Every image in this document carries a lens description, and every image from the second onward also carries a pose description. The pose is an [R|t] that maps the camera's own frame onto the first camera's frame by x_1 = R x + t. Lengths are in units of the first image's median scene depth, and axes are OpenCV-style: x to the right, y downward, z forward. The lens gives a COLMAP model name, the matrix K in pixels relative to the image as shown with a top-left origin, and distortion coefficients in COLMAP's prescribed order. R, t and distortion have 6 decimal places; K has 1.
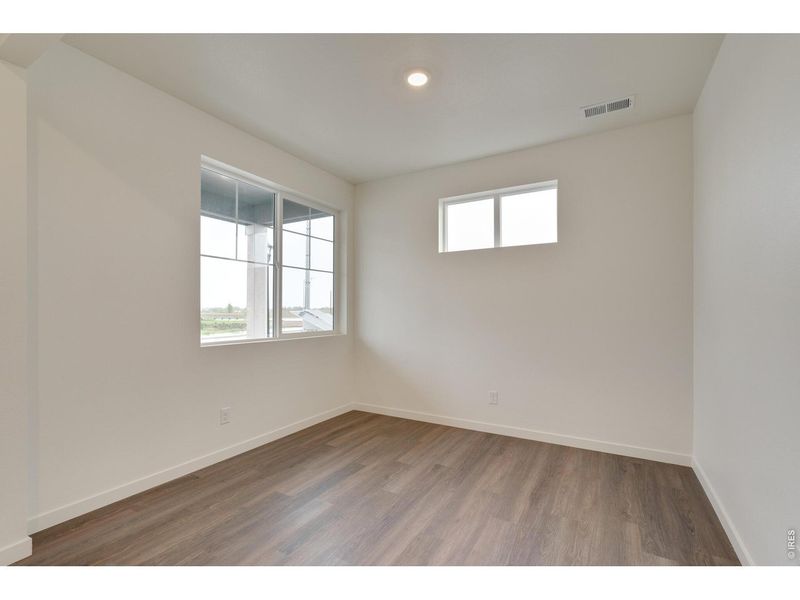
lens RADIAL K [[365.6, 0, 396.7], [0, 365.6, 303.4], [0, 0, 1]] dist [-0.005344, -0.000611]
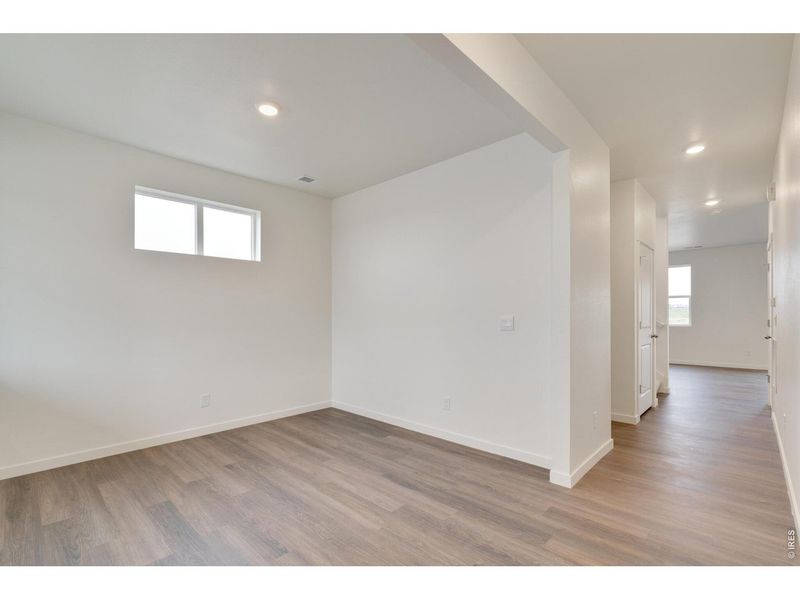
lens RADIAL K [[365.6, 0, 395.2], [0, 365.6, 306.8], [0, 0, 1]] dist [-0.005344, -0.000611]
pose [[0.240634, 0.022076, 0.970365, -0.730572], [-0.011654, 0.999735, -0.019854, 0.008470], [-0.970546, -0.006531, 0.240828, 0.273940]]
